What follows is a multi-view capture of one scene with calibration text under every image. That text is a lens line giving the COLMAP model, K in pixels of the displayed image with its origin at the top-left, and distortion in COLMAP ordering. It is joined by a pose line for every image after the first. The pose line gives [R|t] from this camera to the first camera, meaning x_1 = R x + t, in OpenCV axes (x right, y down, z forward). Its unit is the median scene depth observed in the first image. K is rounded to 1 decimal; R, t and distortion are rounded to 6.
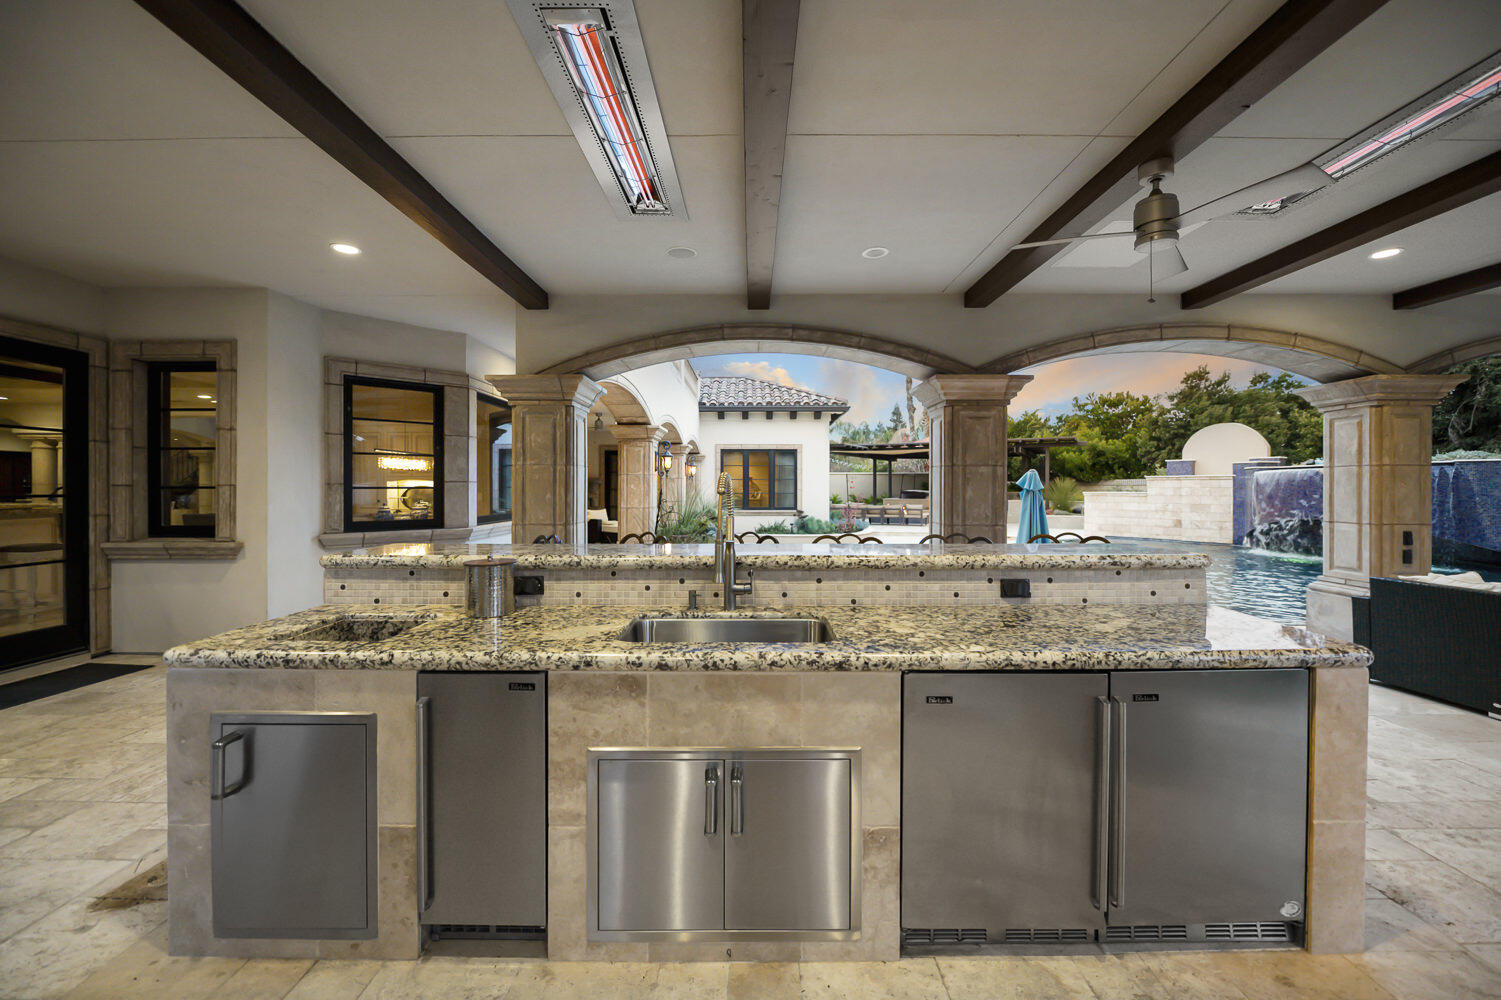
lens RADIAL K [[602.2, 0, 753.5], [0, 602.2, 488.2], [0, 0, 1]] dist [-0.012089, -0.000173]
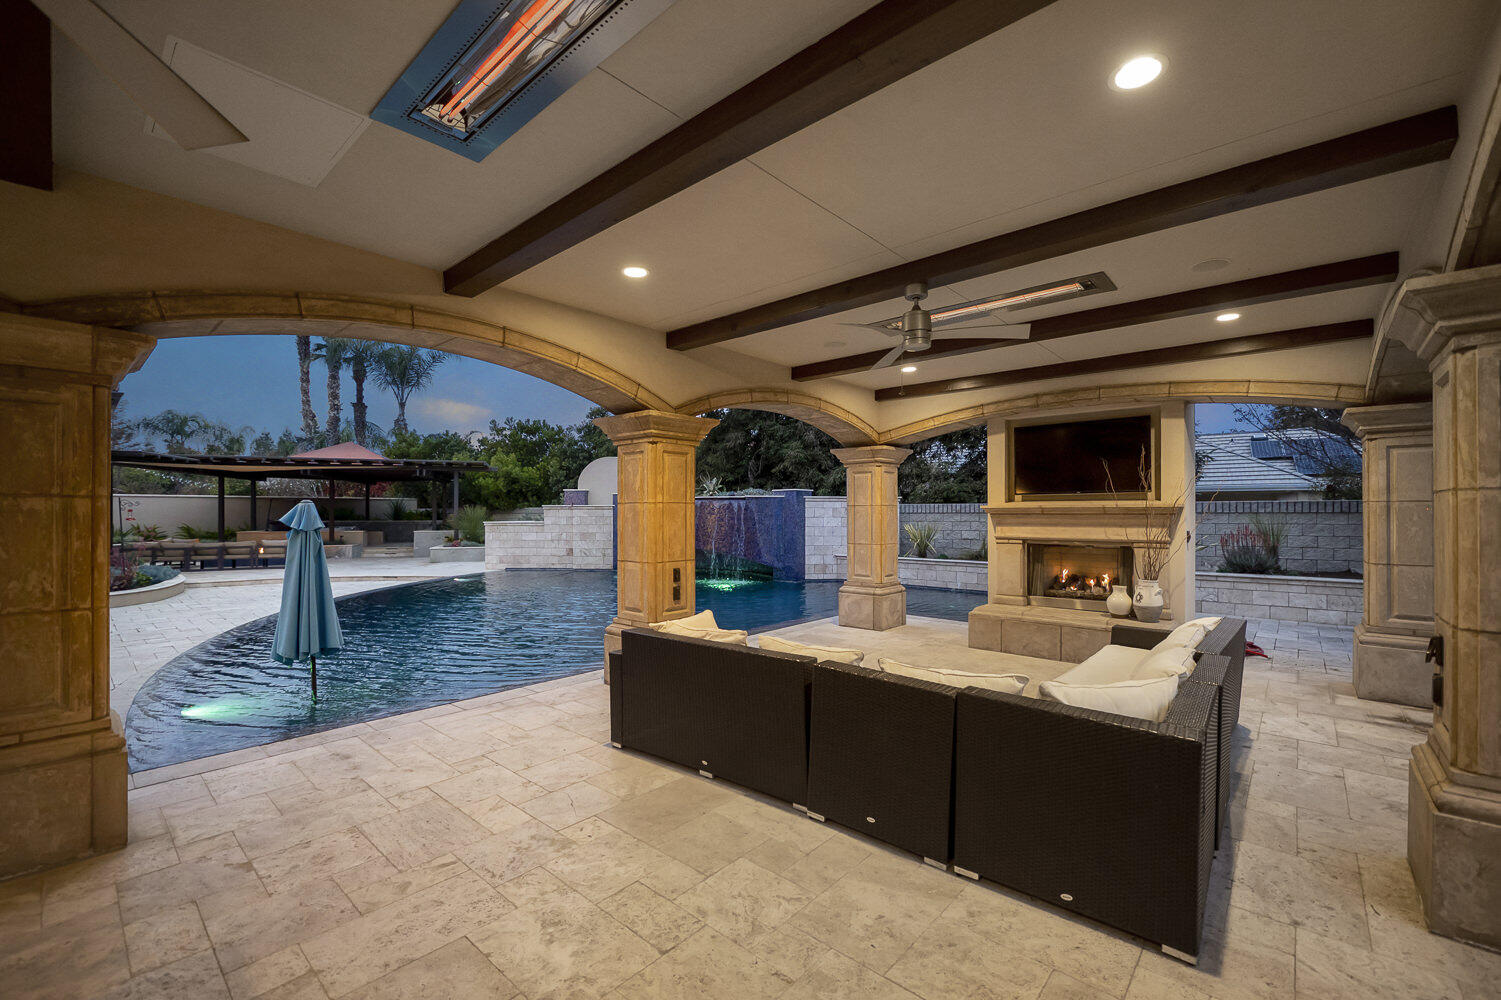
lens RADIAL K [[619.1, 0, 761.2], [0, 619.1, 511.8], [0, 0, 1]] dist [-0.012432, -0.000162]
pose [[0.657554, -0.000609, 0.753407, 0.396754], [0.002681, 0.999995, -0.001532, -0.021725], [-0.753403, 0.003027, 0.657552, 0.193297]]
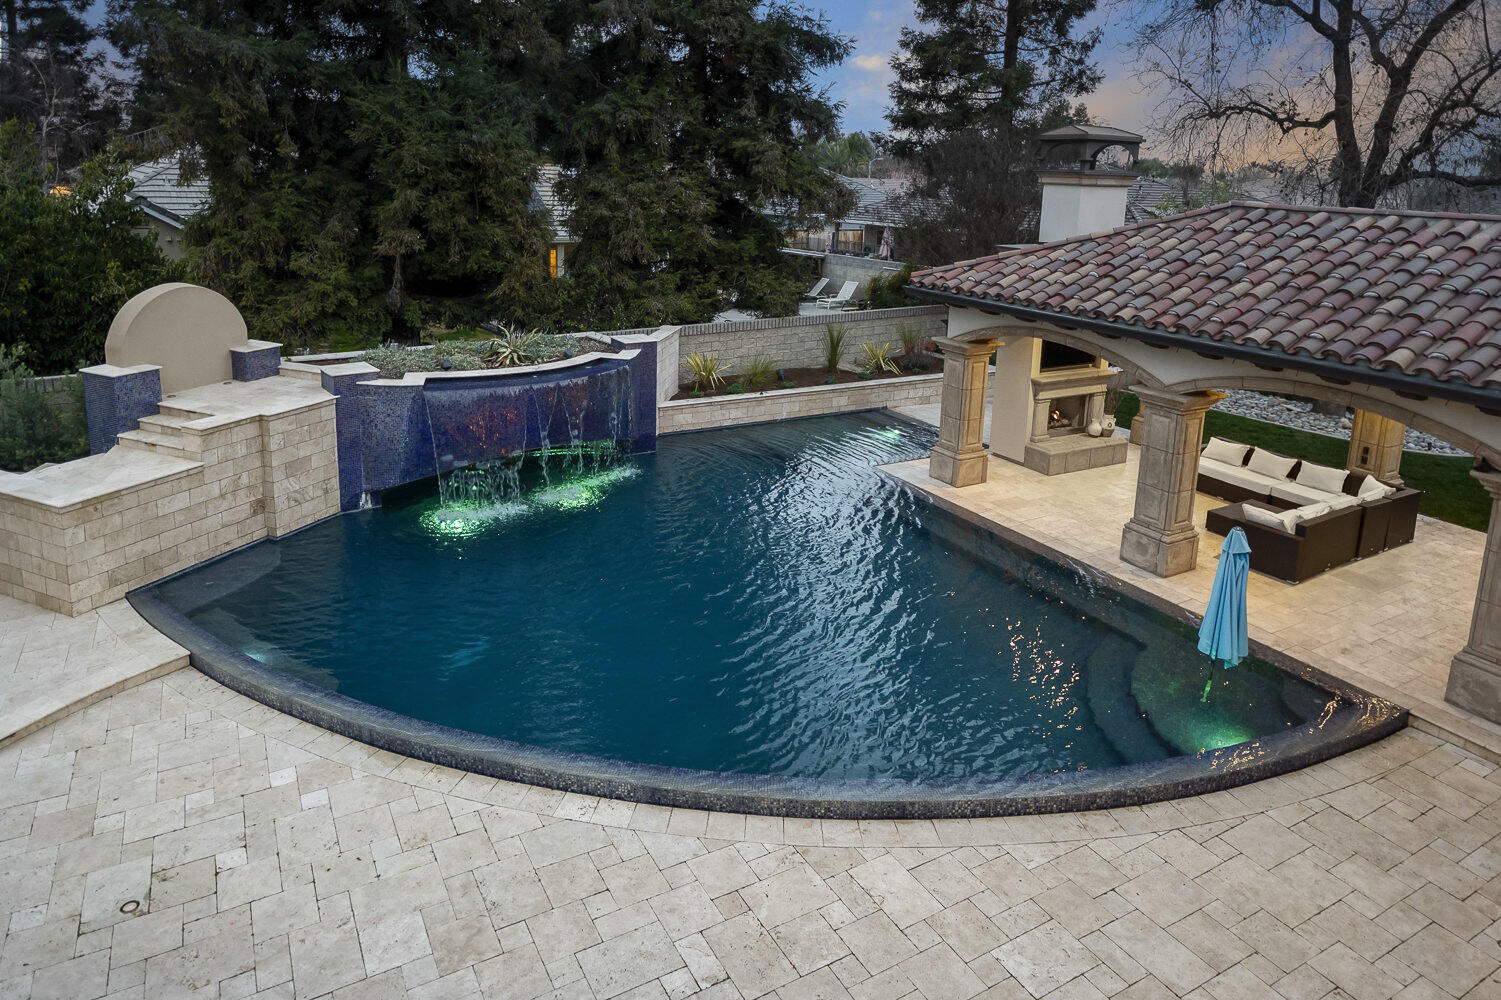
lens RADIAL K [[913.3, 0, 750.5], [0, 913.3, 500.0], [0, 0, 1]] dist [0.000243, 0.000066]
pose [[-0.497938, -0.301278, 0.813197, -0.205884], [-0.032567, 0.943548, 0.329630, -0.600392], [-0.866601, 0.137652, -0.479641, 3.087612]]
